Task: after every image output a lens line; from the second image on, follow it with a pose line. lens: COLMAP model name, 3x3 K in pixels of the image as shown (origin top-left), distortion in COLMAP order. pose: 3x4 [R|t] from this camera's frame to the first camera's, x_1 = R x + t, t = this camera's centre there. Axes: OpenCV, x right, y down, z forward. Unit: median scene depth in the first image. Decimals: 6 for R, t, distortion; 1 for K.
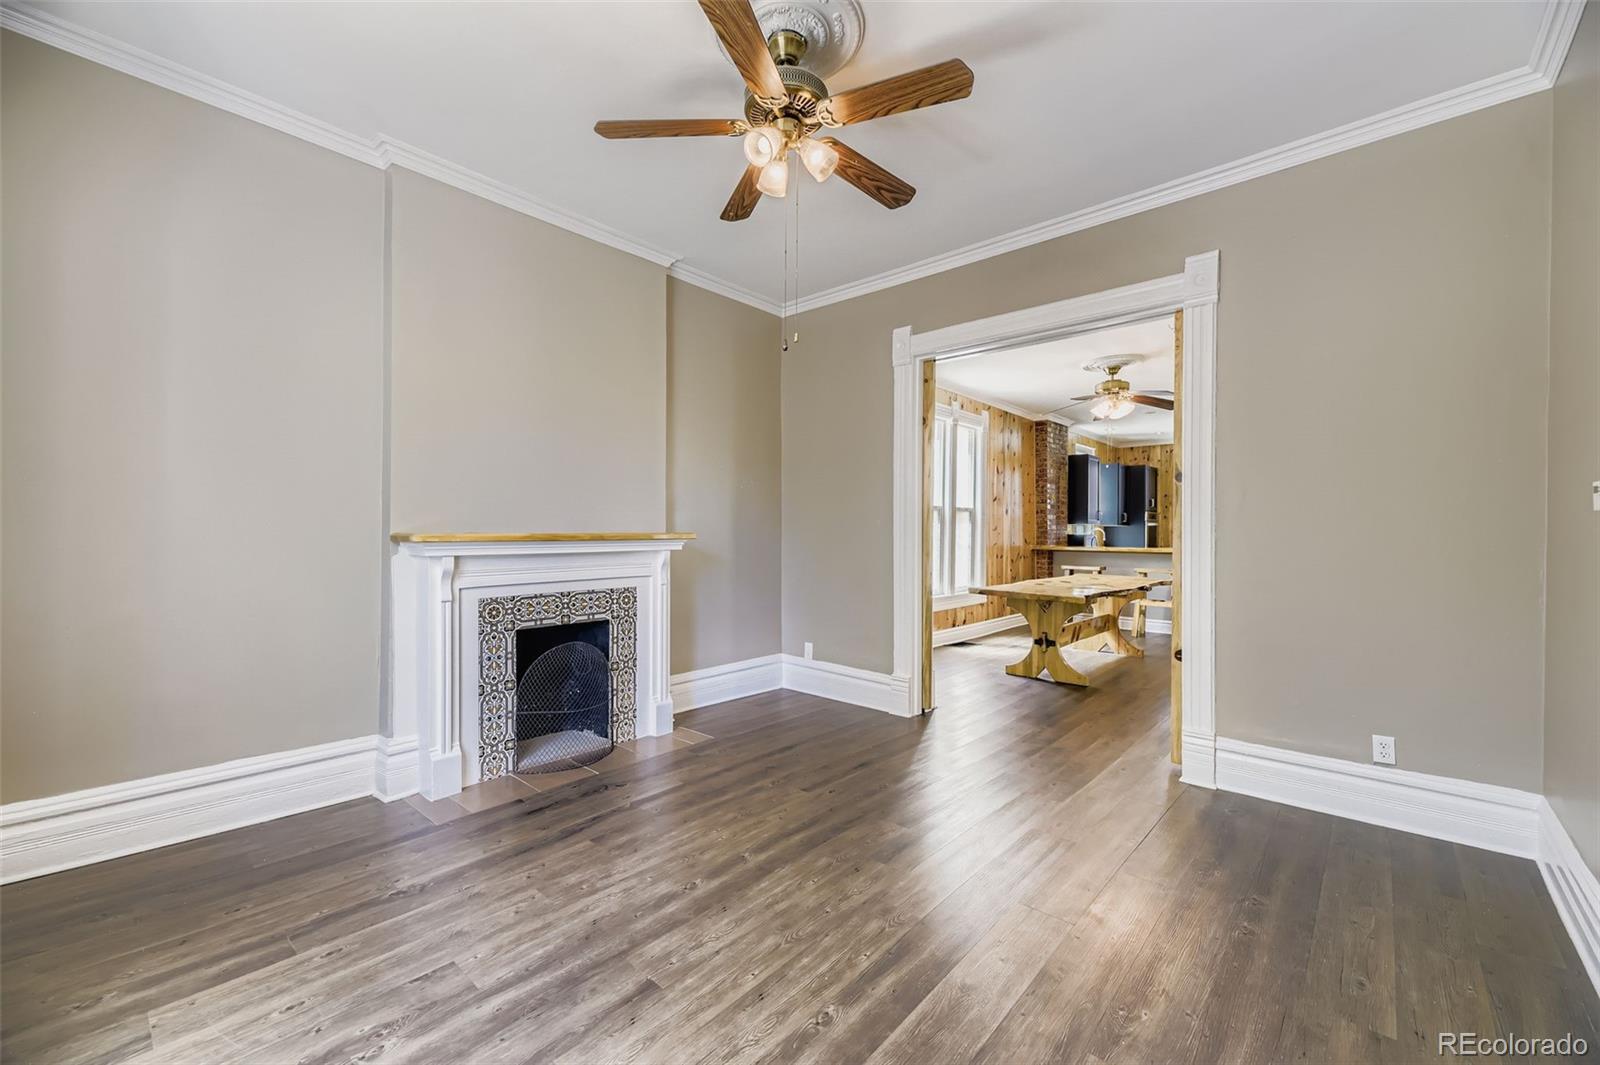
lens RADIAL K [[645.5, 0, 800.0], [0, 645.5, 532.5], [0, 0, 1]] dist [0.000112, 0.000032]
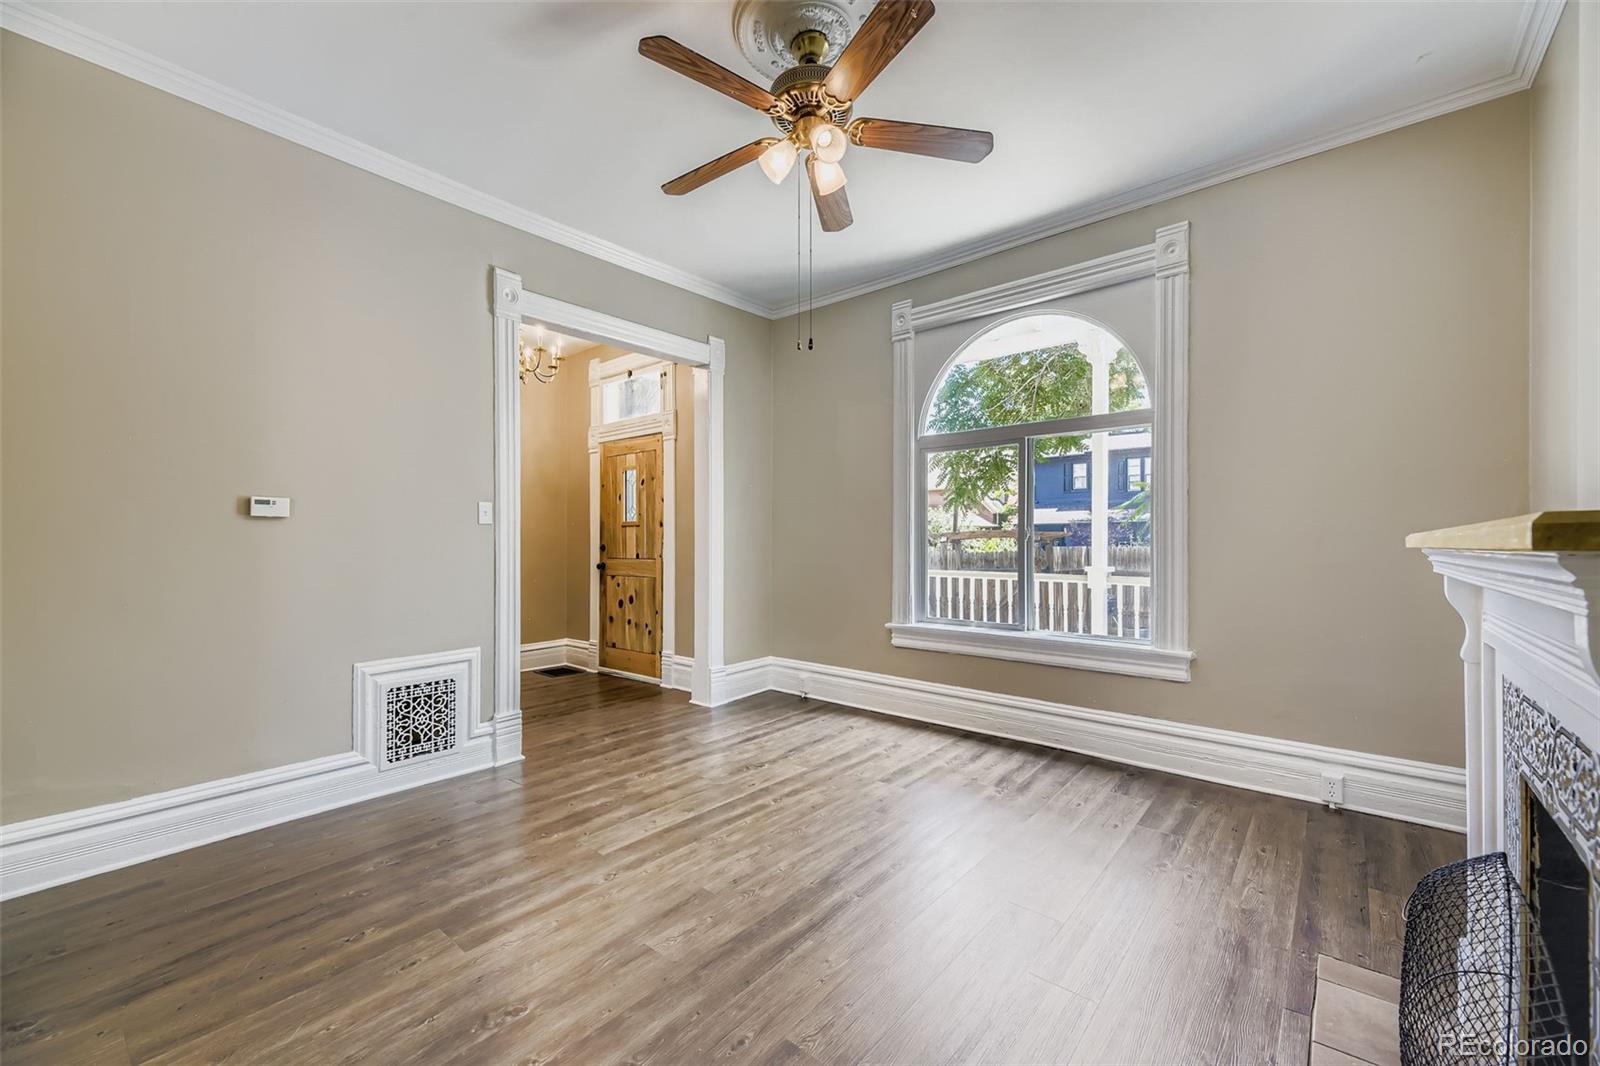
lens RADIAL K [[645.5, 0, 800.0], [0, 645.5, 533.0], [0, 0, 1]] dist [0.000112, 0.000032]
pose [[-0.999423, -0.005633, -0.033481, 0.028509], [-0.005757, 0.999977, 0.003609, -0.006794], [0.033460, 0.003800, -0.999433, 2.158701]]
